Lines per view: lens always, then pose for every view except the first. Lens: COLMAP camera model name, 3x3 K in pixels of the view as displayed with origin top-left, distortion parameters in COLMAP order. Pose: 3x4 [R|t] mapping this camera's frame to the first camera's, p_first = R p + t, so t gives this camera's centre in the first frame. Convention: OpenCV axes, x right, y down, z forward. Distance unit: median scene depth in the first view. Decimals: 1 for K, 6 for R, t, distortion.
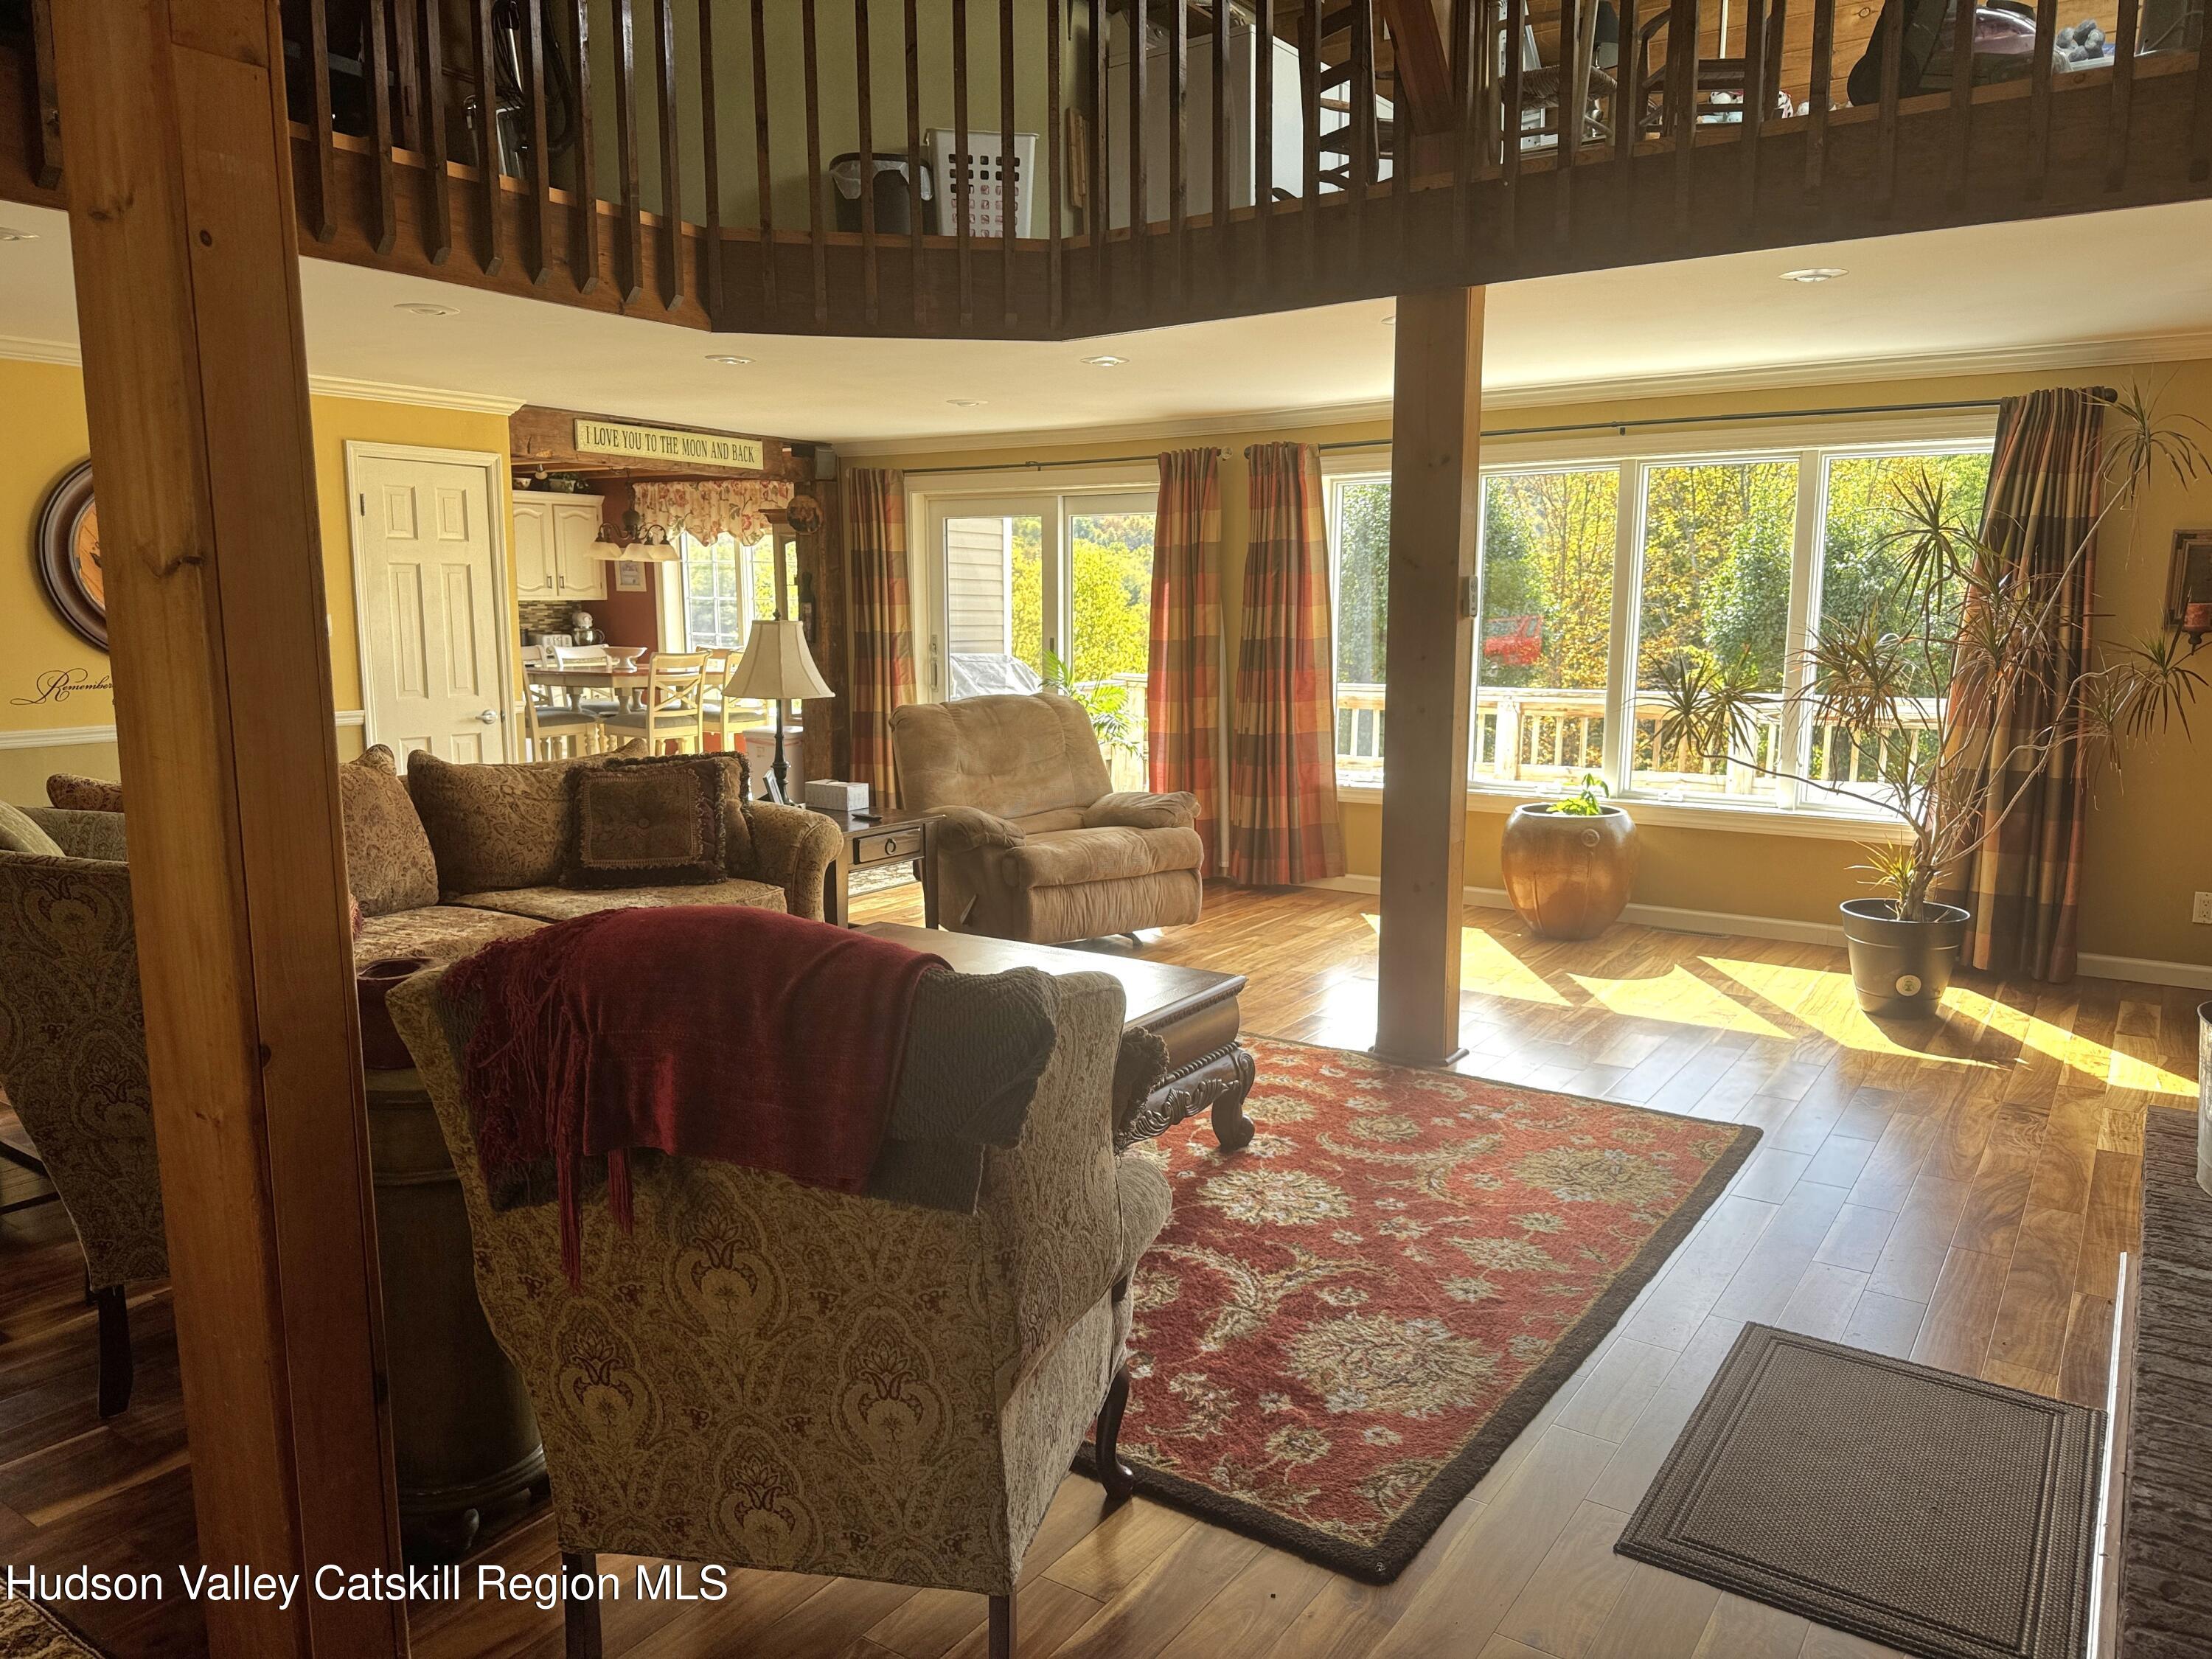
lens RADIAL K [[1545.1, 0, 1108.4], [0, 1545.1, 857.5], [0, 0, 1]] dist [0.052241, -0.000384]
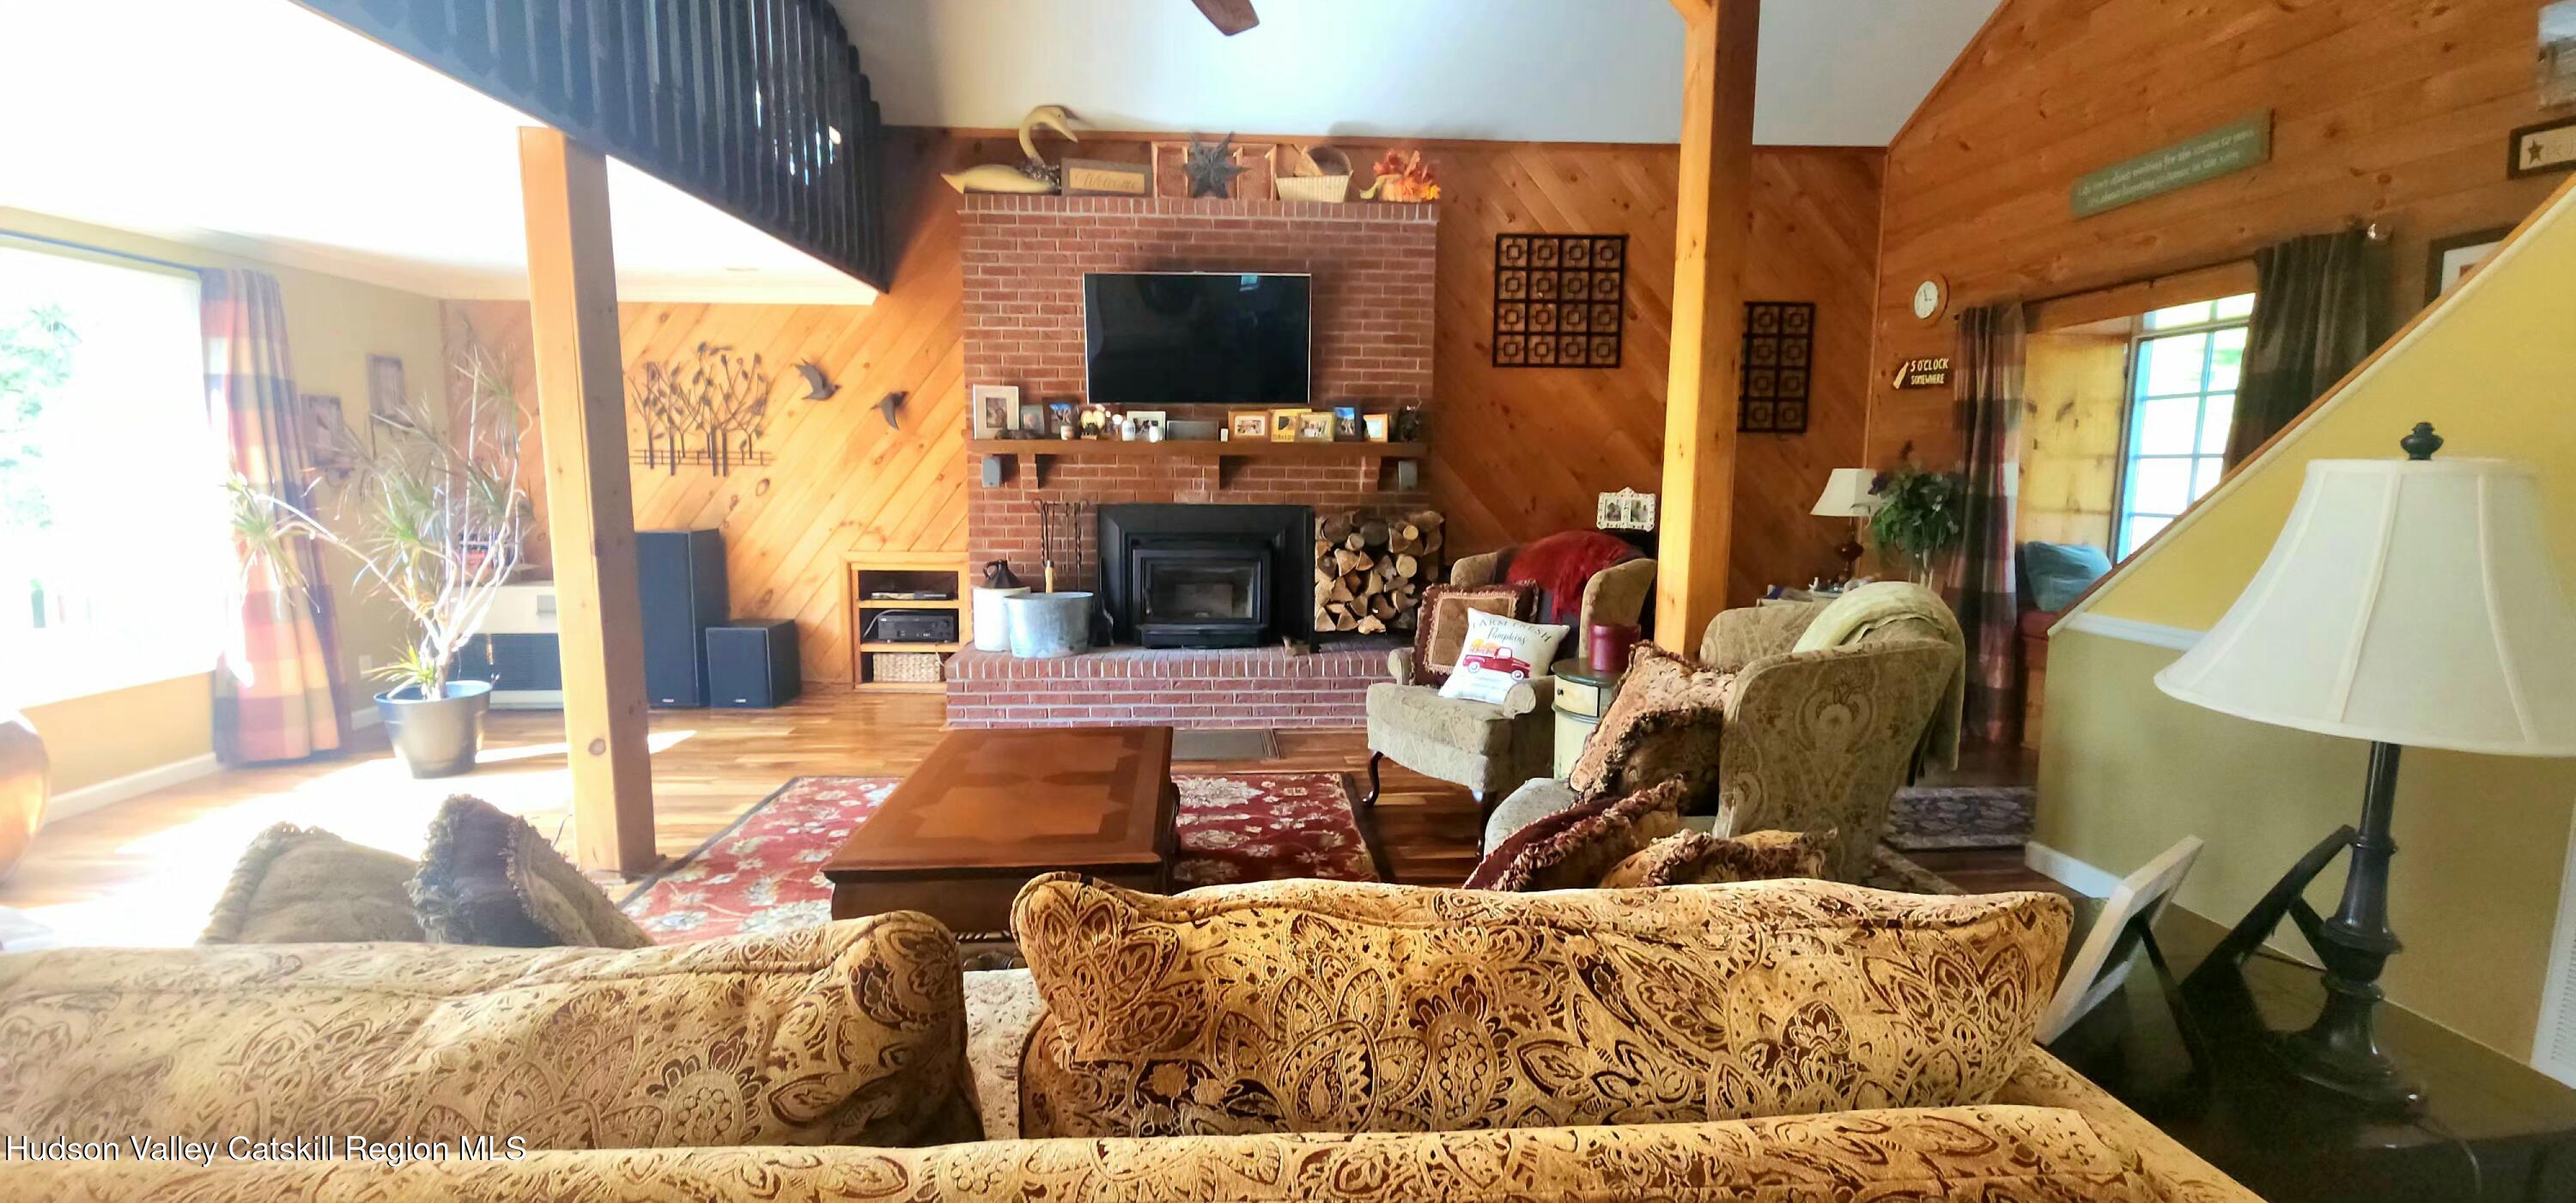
lens RADIAL K [[1066.6, 0, 1271.8], [0, 1066.6, 595.7], [0, 0, 1]] dist [0.008219, -0.005847]
pose [[-0.611554, -0.093398, 0.785671, -1.047310], [0.126558, 0.968675, 0.213664, -0.256992], [-0.781015, 0.230101, -0.580576, 1.776680]]
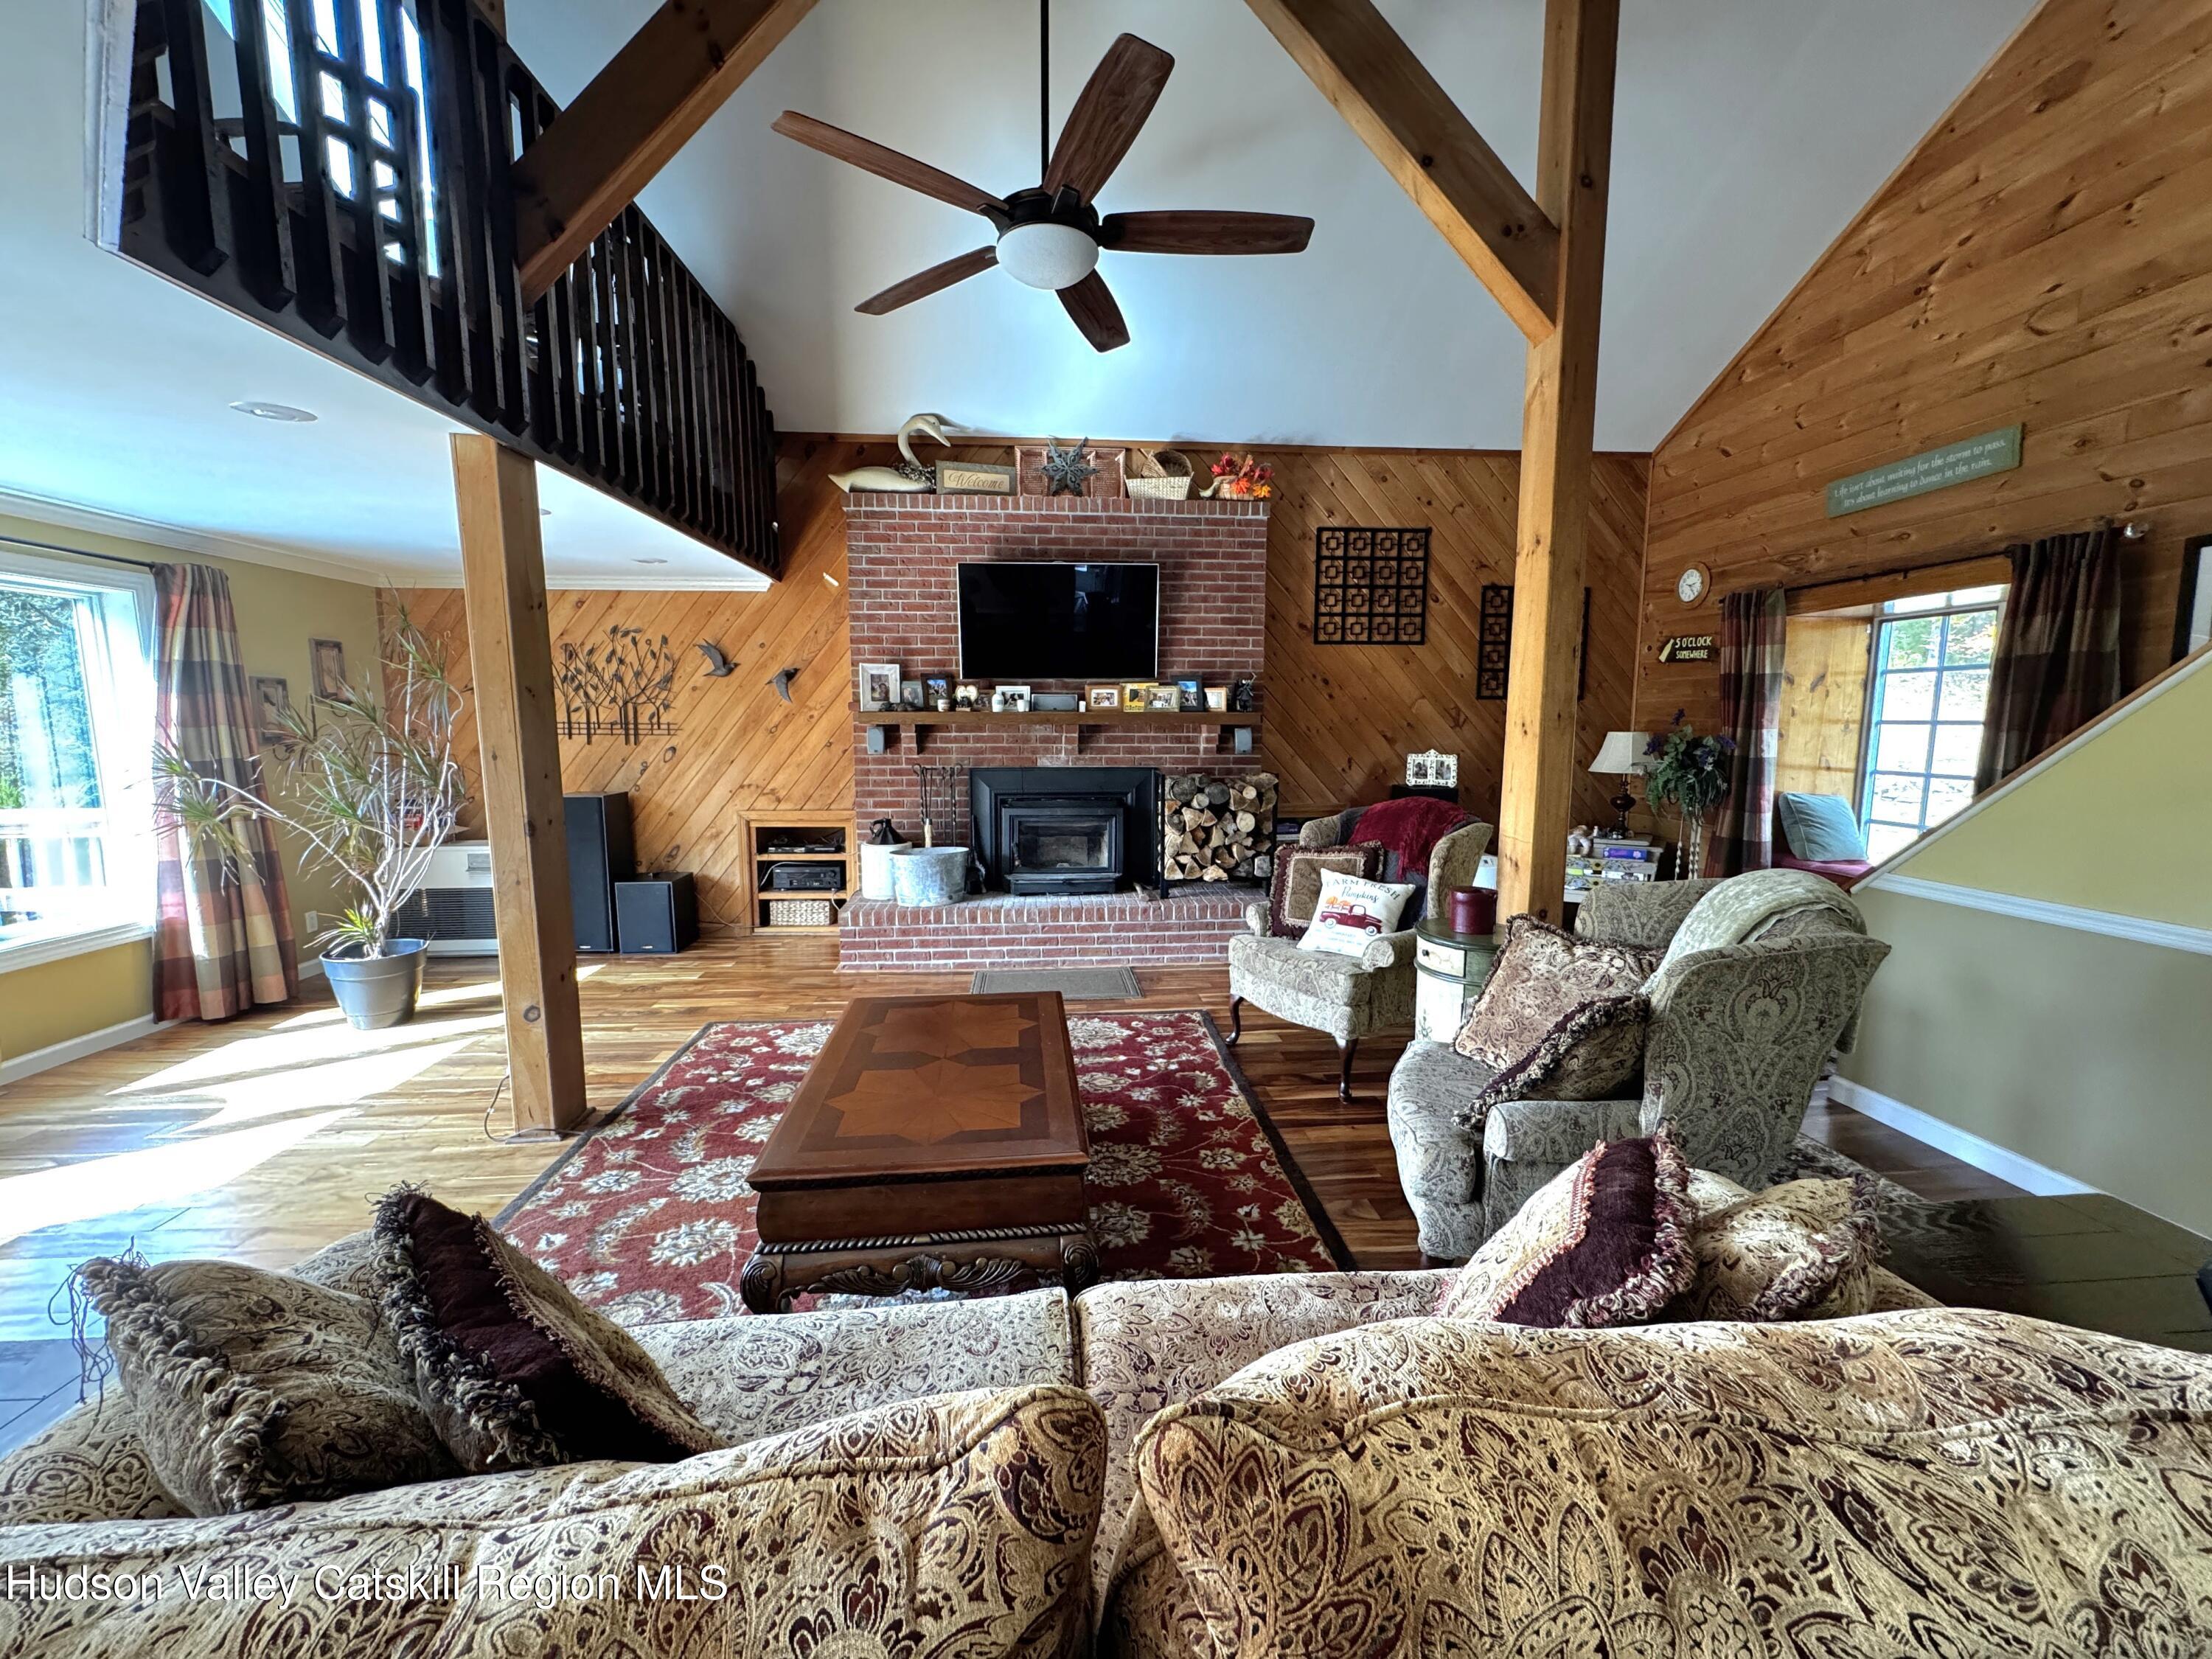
lens RADIAL K [[892.2, 0, 1106.0], [0, 892.2, 829.5], [0, 0, 1]] dist [-0.001877, -0.000229]
pose [[-0.631785, -0.092164, 0.769645, -0.901806], [0.129842, 0.966295, 0.222297, -0.294249], [-0.764192, 0.240376, -0.598524, 1.771877]]
